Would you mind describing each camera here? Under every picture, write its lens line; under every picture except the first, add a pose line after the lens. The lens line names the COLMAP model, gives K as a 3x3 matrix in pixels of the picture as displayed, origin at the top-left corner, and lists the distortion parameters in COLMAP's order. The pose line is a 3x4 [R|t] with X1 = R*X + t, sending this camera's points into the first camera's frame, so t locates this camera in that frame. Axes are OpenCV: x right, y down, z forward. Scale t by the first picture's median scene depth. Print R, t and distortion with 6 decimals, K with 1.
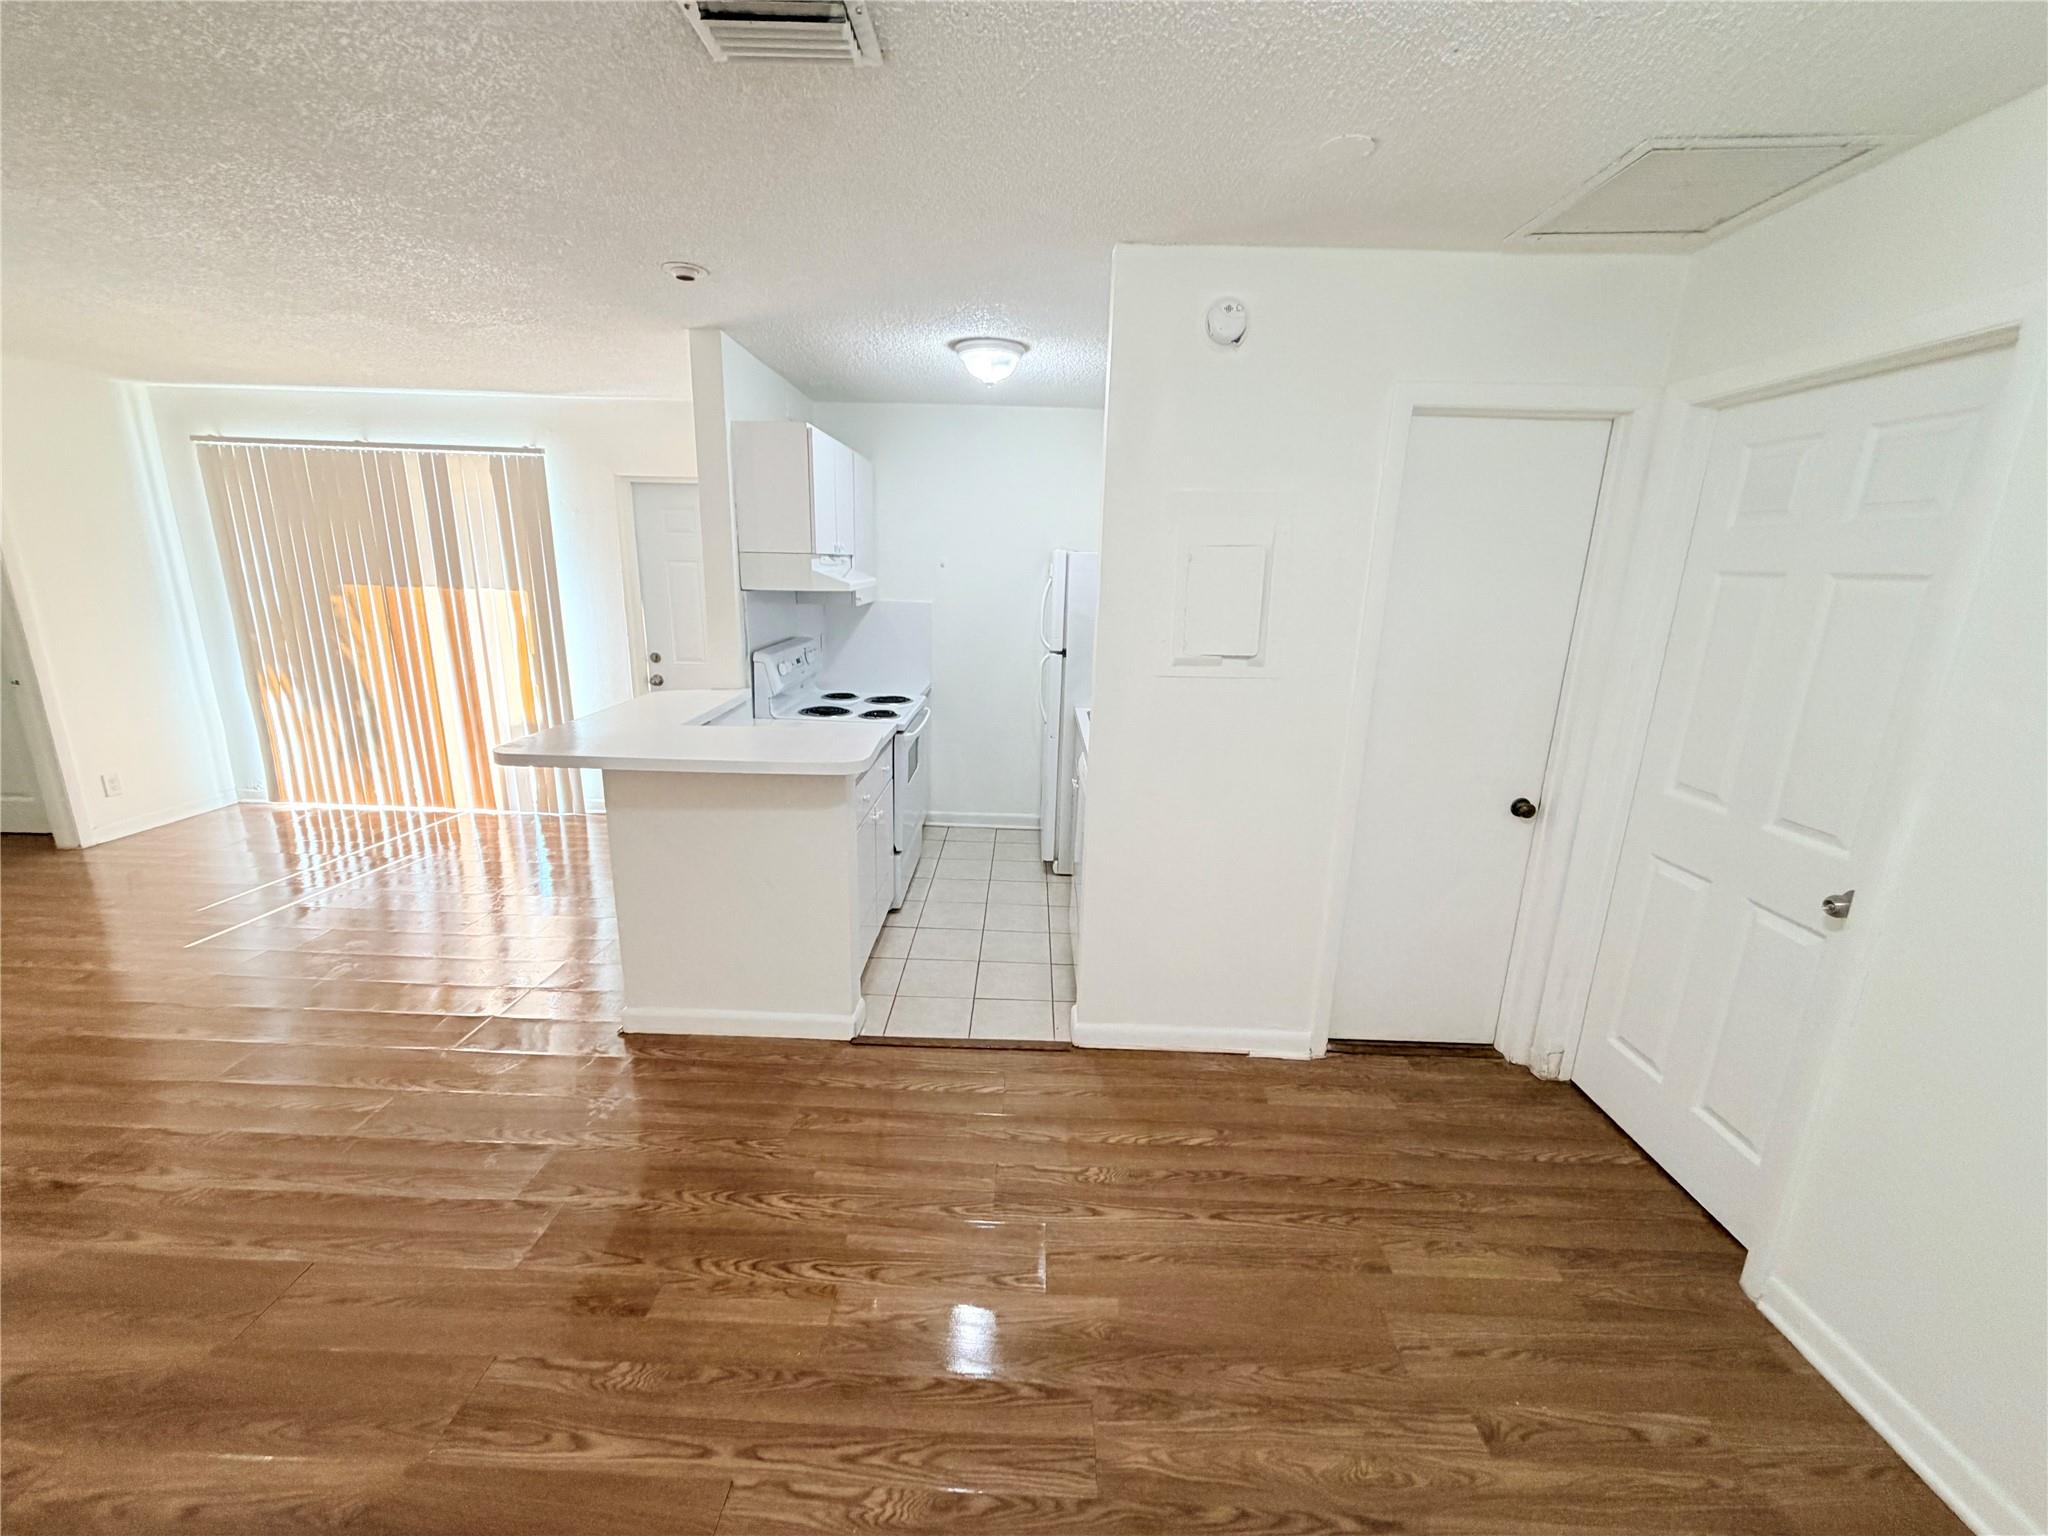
lens RADIAL K [[817.3, 0, 1020.7], [0, 817.3, 768.3], [0, 0, 1]] dist [0.001834, -0.000558]
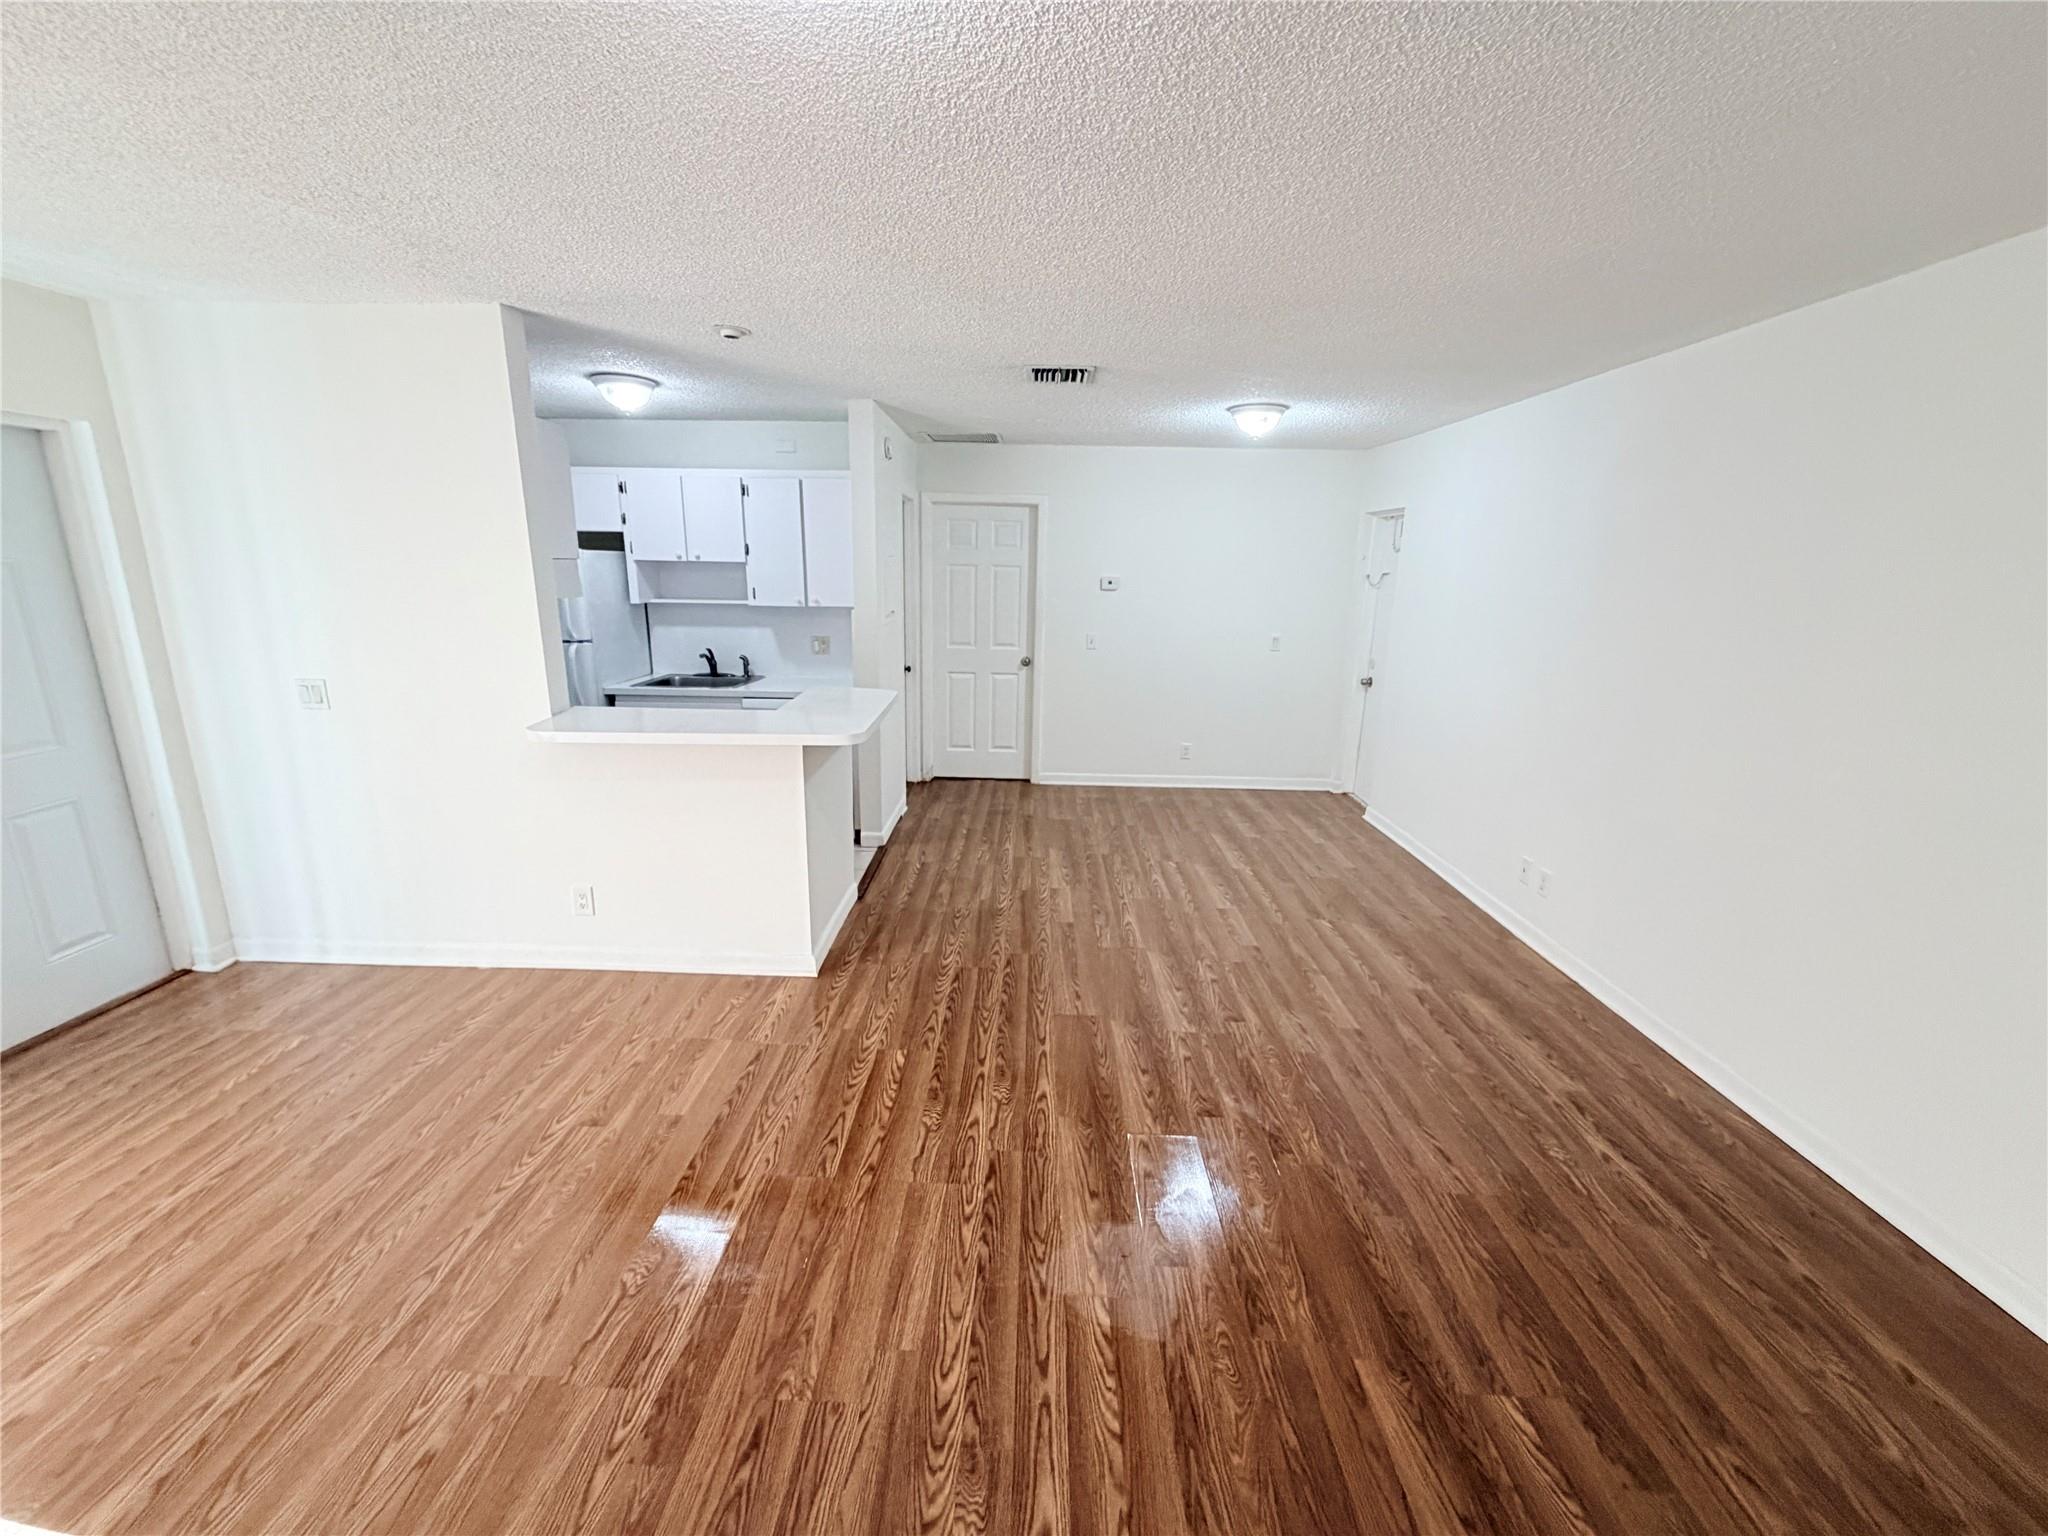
lens RADIAL K [[817.3, 0, 1011.9], [0, 817.3, 767.1], [0, 0, 1]] dist [0.001834, -0.000558]
pose [[0.004895, -0.265411, 0.964123, -1.231547], [0.223275, 0.940085, 0.257660, -0.159389], [-0.974743, 0.214004, 0.063861, 0.467600]]
